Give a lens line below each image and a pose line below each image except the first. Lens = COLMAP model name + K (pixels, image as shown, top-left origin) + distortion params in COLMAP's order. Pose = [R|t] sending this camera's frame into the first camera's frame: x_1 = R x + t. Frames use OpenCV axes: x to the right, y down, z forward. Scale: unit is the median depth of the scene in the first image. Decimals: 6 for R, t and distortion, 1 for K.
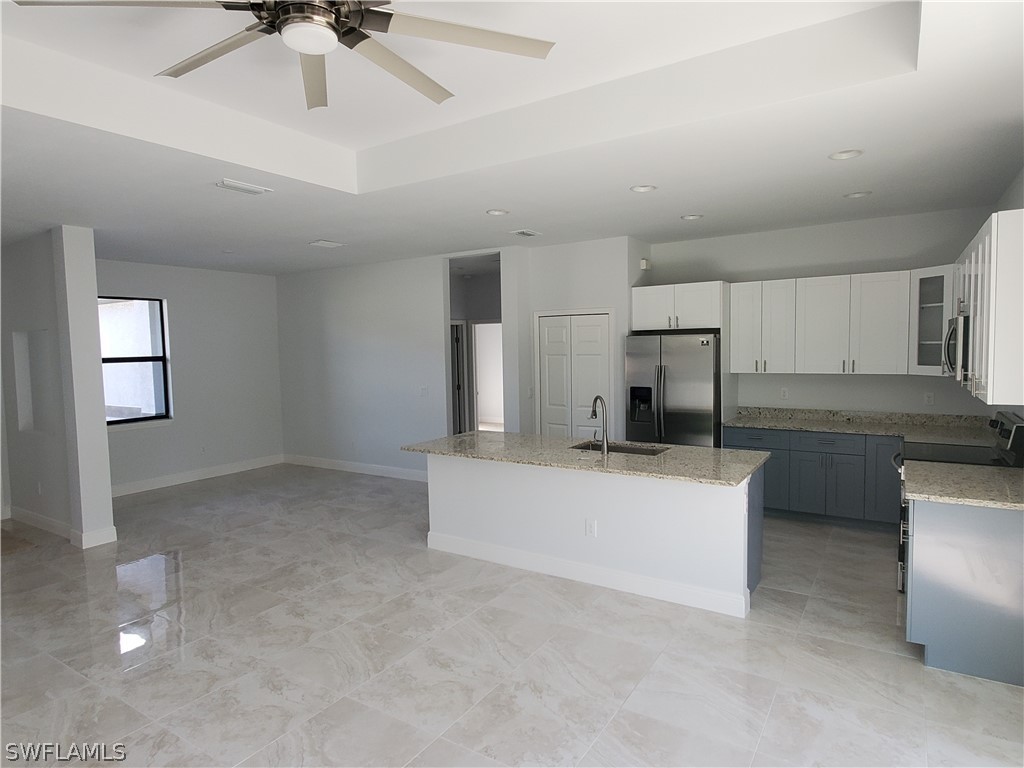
lens RADIAL K [[598.2, 0, 512.0], [0, 598.2, 384.0], [0, 0, 1]] dist [-0.000099, -0.001103]
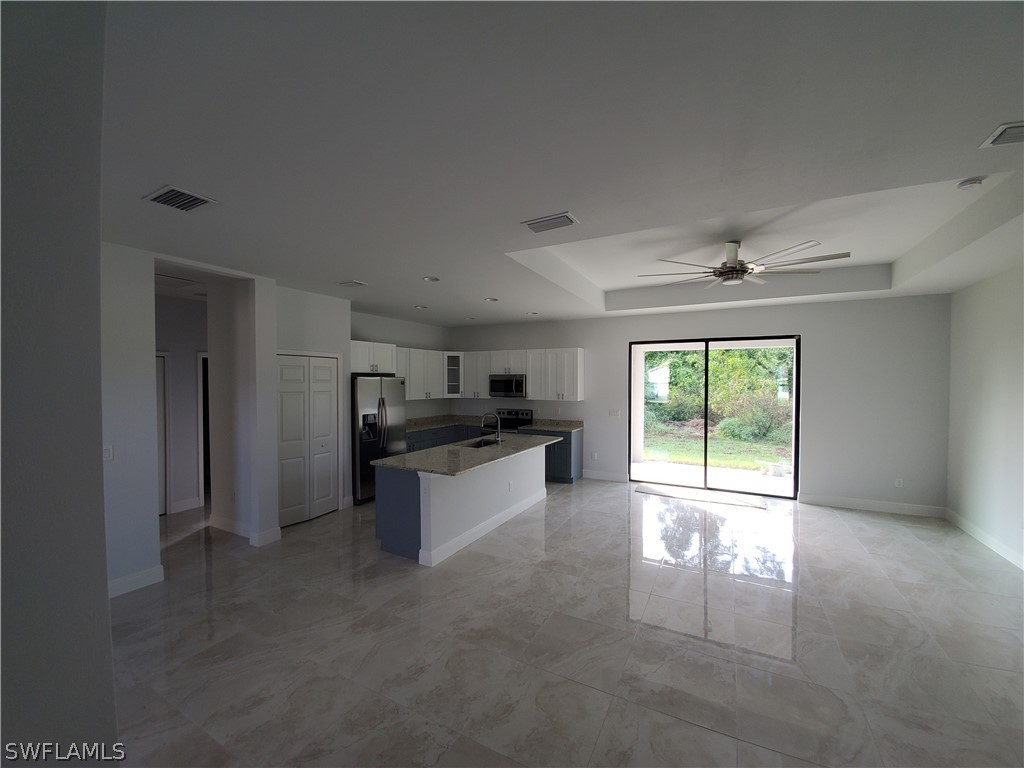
lens RADIAL K [[400.2, 0, 517.6], [0, 400.2, 381.5], [0, 0, 1]] dist [-0.000665, -0.000020]
pose [[-0.081179, 0.016419, 0.996564, -0.891082], [0.066454, 0.997729, -0.011025, -0.045396], [-0.994482, 0.065331, -0.082085, 0.889788]]
